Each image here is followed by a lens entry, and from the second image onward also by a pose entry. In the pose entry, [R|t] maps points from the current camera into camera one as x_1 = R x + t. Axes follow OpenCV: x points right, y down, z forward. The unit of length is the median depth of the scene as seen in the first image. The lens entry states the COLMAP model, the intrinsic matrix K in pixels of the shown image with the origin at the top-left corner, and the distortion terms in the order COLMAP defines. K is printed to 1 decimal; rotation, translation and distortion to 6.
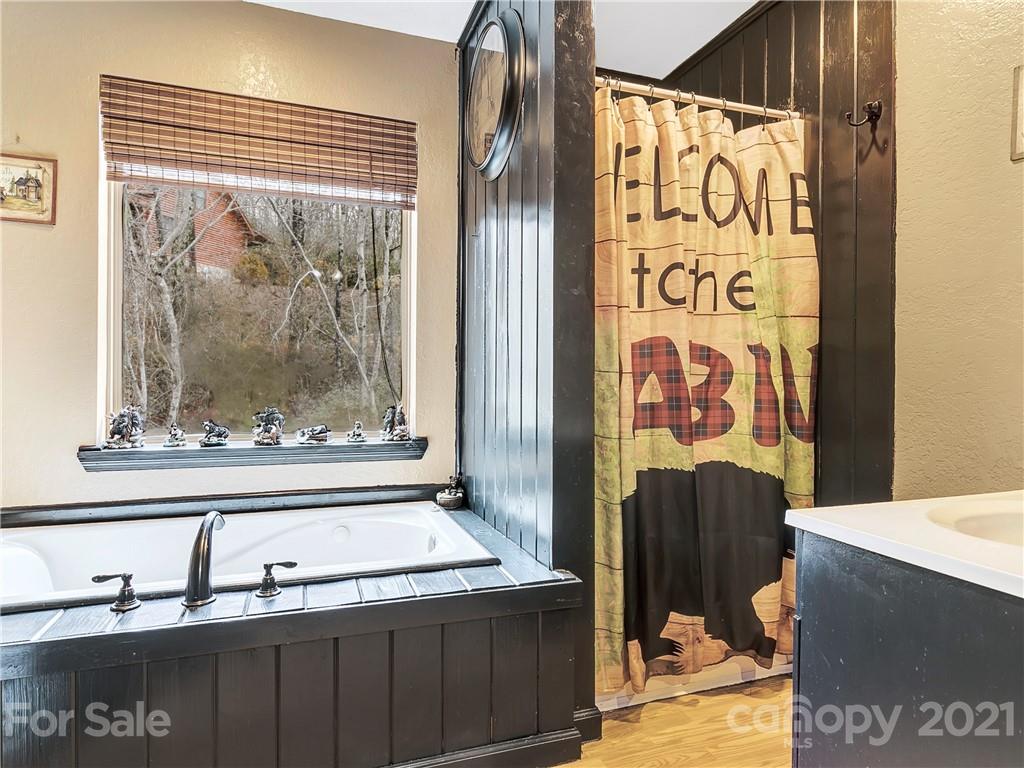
lens RADIAL K [[578.0, 0, 512.0], [0, 578.0, 384.0], [0, 0, 1]] dist [-0.003531, 0.000873]
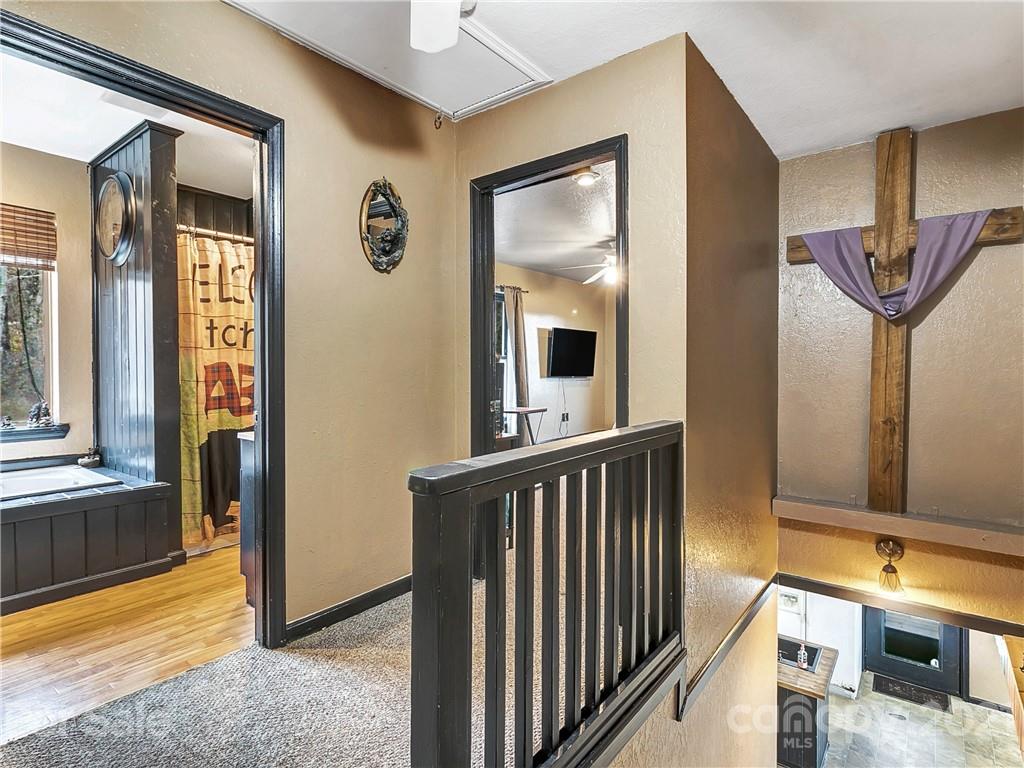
lens RADIAL K [[531.6, 0, 506.7], [0, 531.6, 378.7], [0, 0, 1]] dist [0.004319, -0.000478]
pose [[0.848314, -0.016467, 0.529238, 0.116253], [0.012673, 0.999861, 0.010797, -0.033075], [-0.529342, -0.002452, 0.848405, -1.040095]]
